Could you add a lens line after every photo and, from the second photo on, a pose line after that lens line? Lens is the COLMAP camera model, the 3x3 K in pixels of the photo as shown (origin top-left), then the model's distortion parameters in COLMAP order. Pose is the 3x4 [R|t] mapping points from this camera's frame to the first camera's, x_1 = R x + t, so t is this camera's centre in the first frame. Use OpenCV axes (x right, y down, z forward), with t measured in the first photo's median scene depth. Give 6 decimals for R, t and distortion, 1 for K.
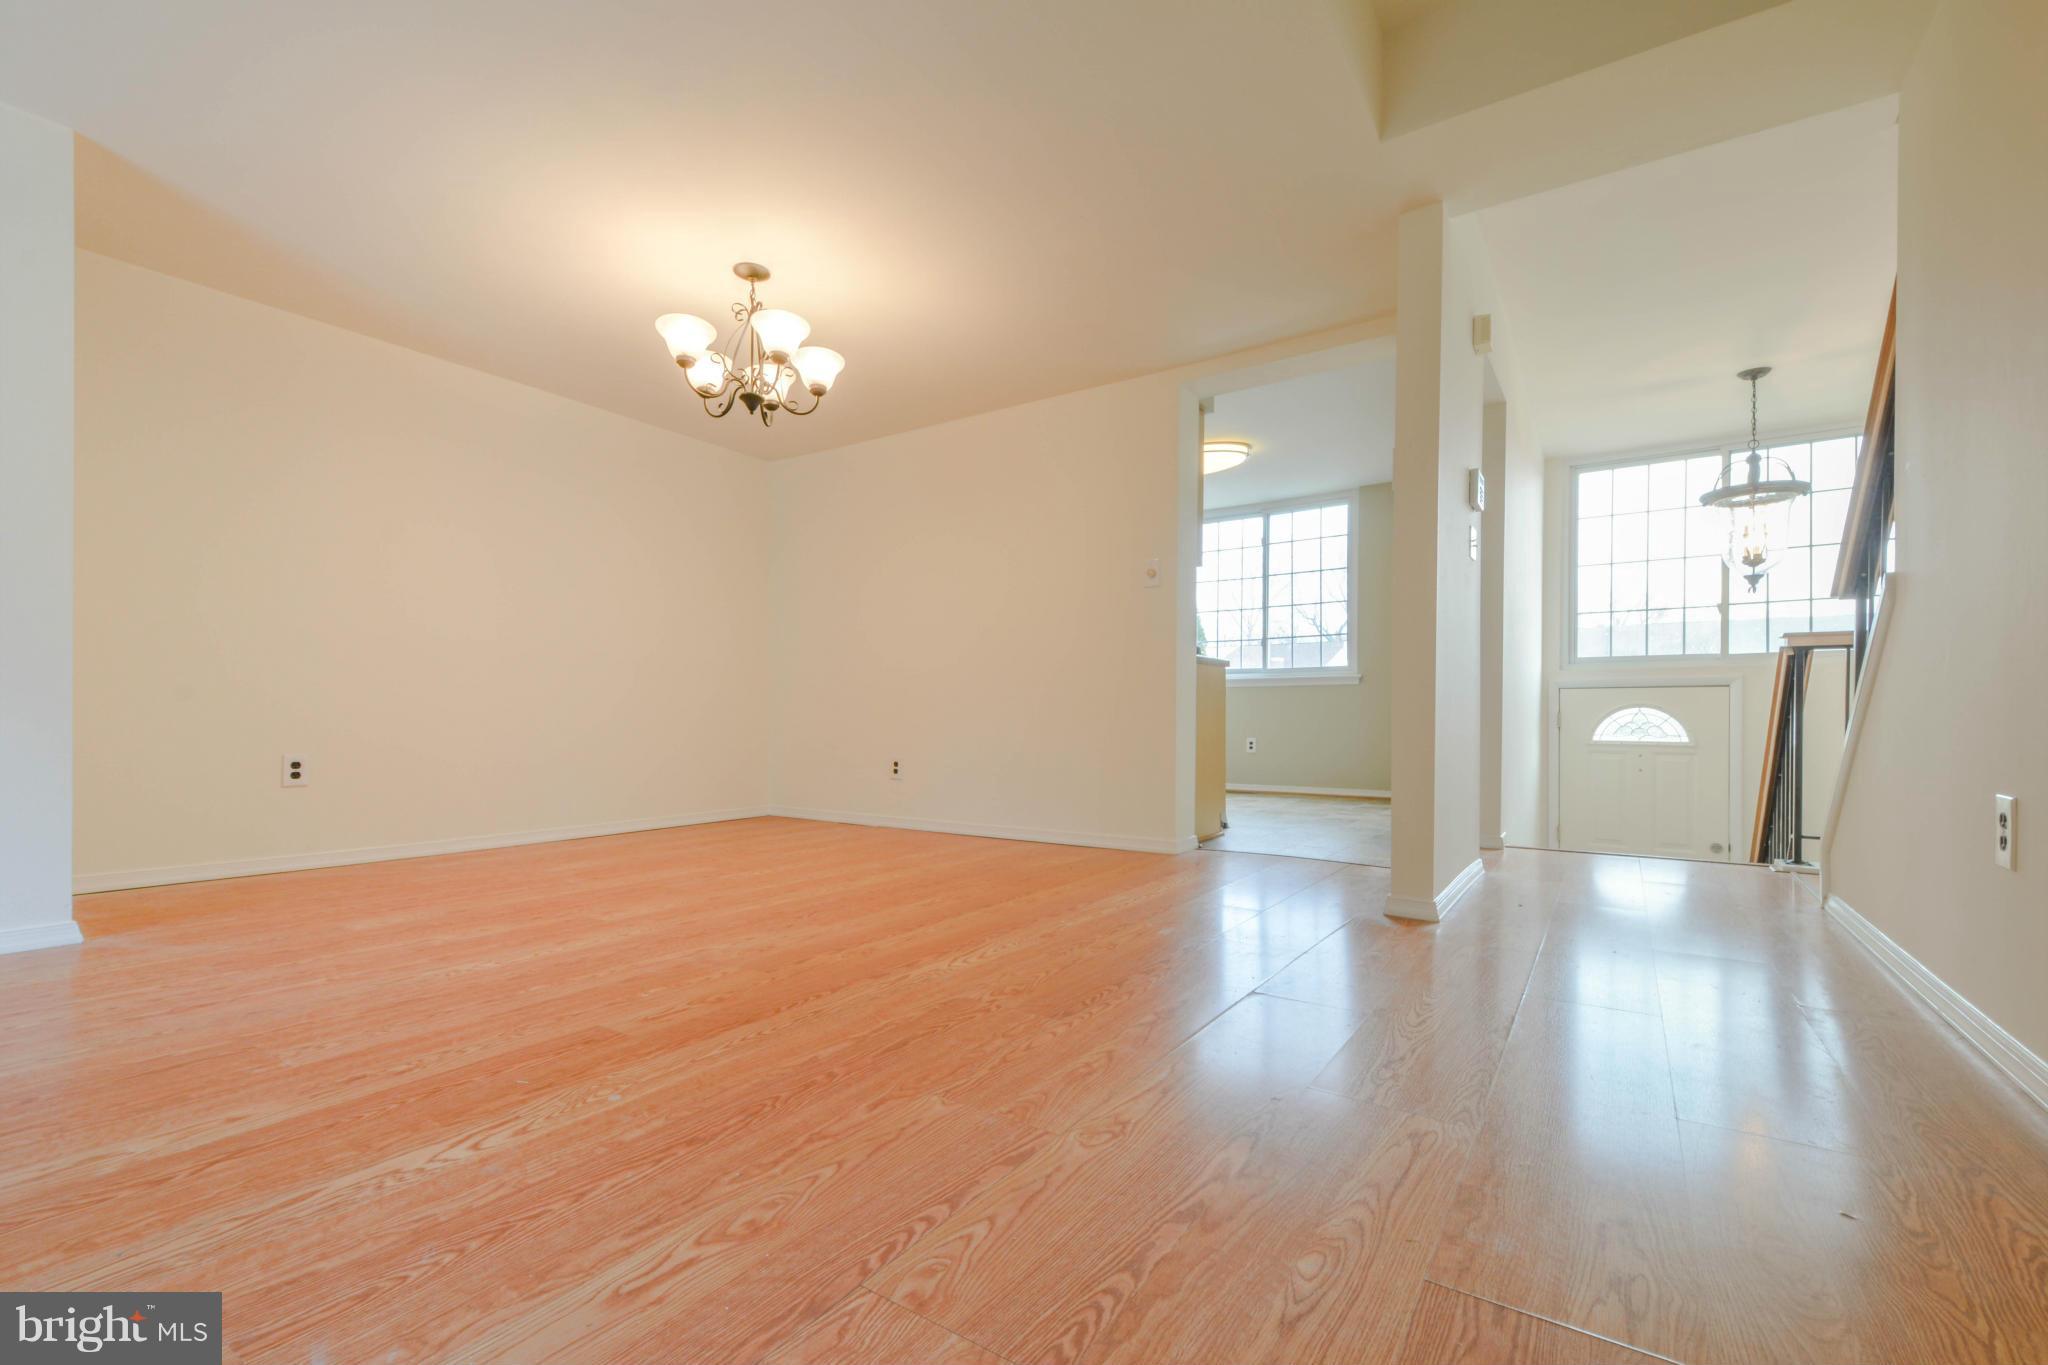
lens RADIAL K [[891.7, 0, 1011.0], [0, 891.7, 714.1], [0, 0, 1]] dist [0.022517, -0.000480]
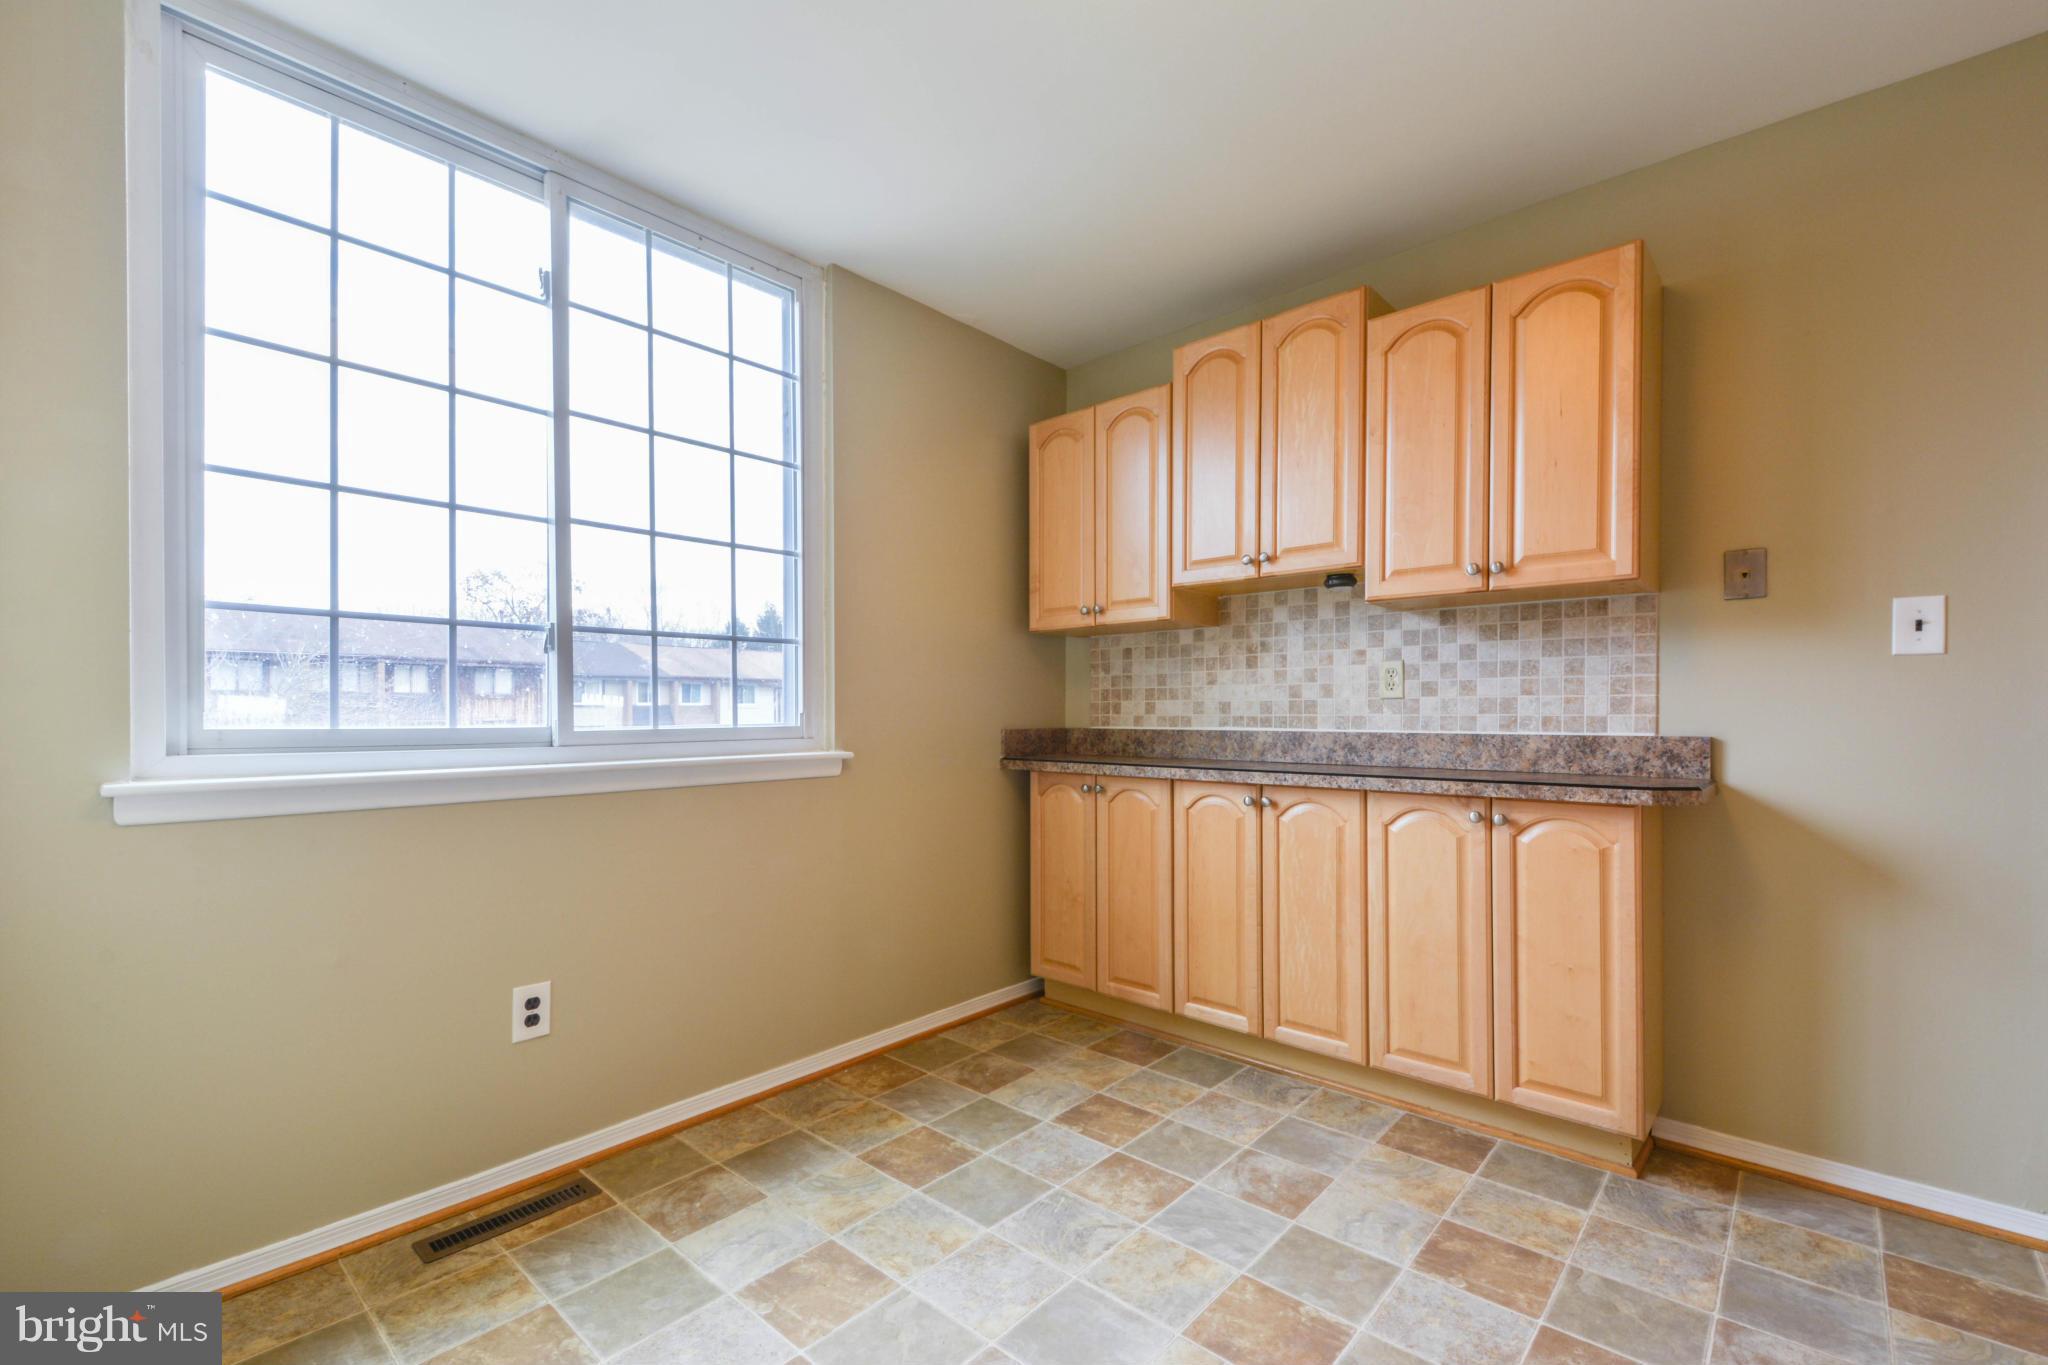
lens RADIAL K [[891.7, 0, 1011.0], [0, 891.7, 714.1], [0, 0, 1]] dist [0.022517, -0.000480]
pose [[0.161556, -0.003989, 0.986855, 0.020034], [0.006481, 0.999975, 0.002981, -0.056663], [-0.986842, 0.005915, 0.161578, 0.814229]]
